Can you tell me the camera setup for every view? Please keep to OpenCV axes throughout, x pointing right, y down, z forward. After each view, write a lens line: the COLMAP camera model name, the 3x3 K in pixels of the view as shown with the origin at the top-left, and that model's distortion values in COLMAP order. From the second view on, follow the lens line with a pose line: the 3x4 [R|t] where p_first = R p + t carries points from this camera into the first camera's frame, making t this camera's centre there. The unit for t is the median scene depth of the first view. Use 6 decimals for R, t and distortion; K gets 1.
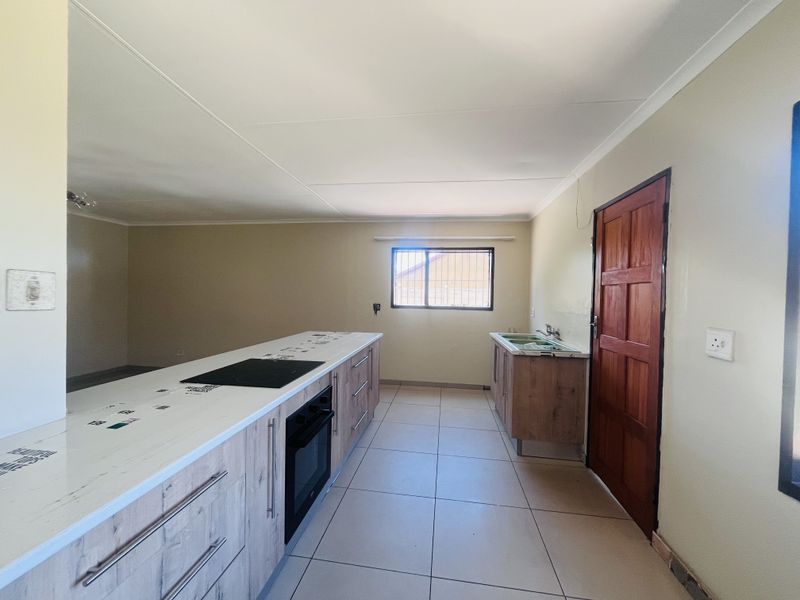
lens RADIAL K [[322.6, 0, 399.8], [0, 322.6, 299.2], [0, 0, 1]] dist [-0.000759, -0.000646]
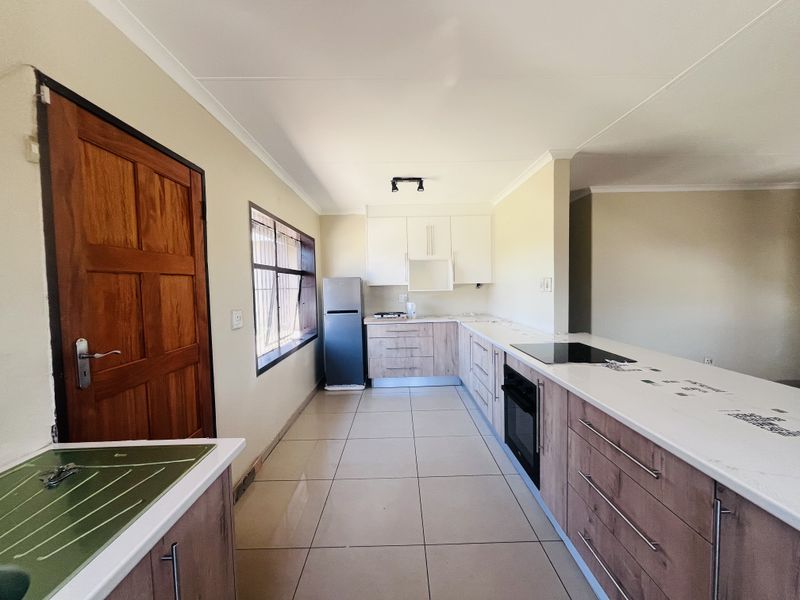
lens RADIAL K [[322.6, 0, 401.1], [0, 322.6, 299.4], [0, 0, 1]] dist [-0.000759, -0.000646]
pose [[-0.989380, 0.014439, -0.144631, 0.323368], [0.005797, 0.998182, 0.059991, -0.043221], [0.145235, 0.058515, -0.987665, 1.918945]]
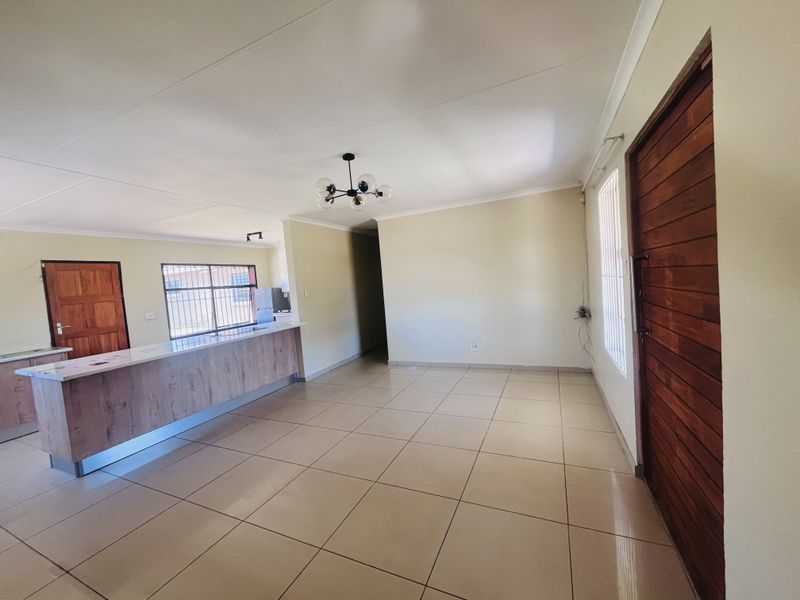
lens RADIAL K [[322.6, 0, 398.2], [0, 322.6, 300.5], [0, 0, 1]] dist [-0.000759, -0.000646]
pose [[-0.954704, 0.043351, 0.294383, -2.079265], [0.070117, 0.994246, 0.080982, -0.111451], [-0.289178, 0.097956, -0.952250, 2.700678]]
